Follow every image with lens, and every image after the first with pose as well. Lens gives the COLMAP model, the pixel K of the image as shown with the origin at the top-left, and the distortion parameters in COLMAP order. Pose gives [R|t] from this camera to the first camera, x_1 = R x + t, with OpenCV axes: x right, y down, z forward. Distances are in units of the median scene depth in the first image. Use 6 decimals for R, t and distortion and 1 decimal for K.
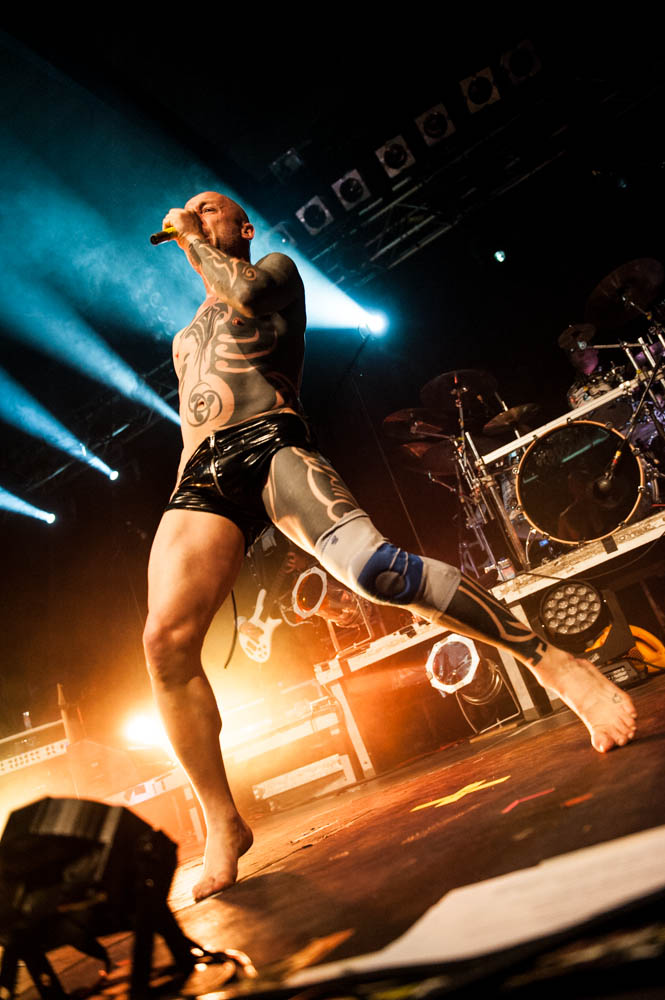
lens RADIAL K [[776.2, 0, 333.6], [0, 776.2, 497.8], [0, 0, 1]] dist [-0.024845, 0.002477]
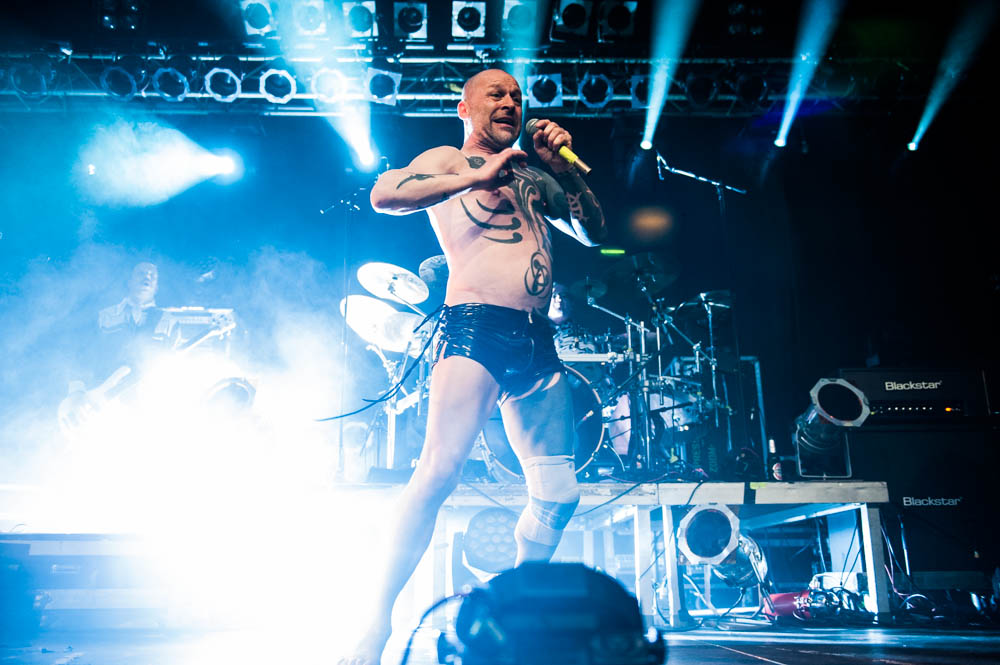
lens RADIAL K [[858.3, 0, 499.4], [0, 858.3, 334.9], [0, 0, 1]] dist [0.000394, -0.004299]
pose [[0.798689, 0.462216, 0.385295, -0.199012], [-0.440208, 0.885349, -0.149581, 0.068711], [-0.410259, -0.050142, 0.910590, 0.017609]]
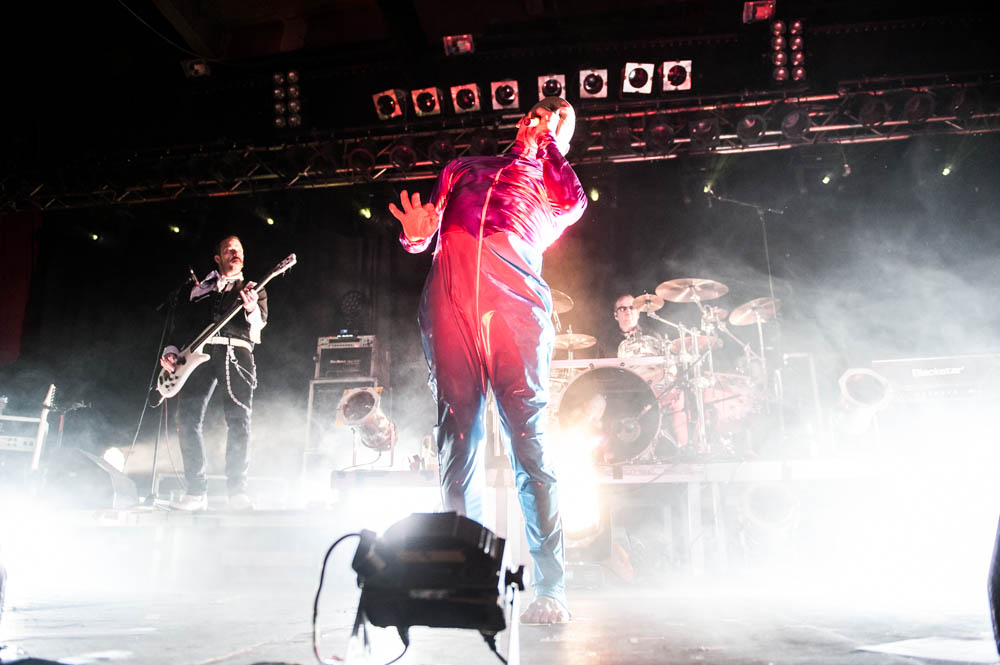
lens RADIAL K [[712.6, 0, 498.3], [0, 712.6, 337.5], [0, 0, 1]] dist [-0.042905, -0.002765]
pose [[0.873715, 0.425724, 0.235332, -0.140721], [-0.416471, 0.904652, -0.090316, 0.041517], [-0.251343, -0.019099, 0.967710, -0.026342]]
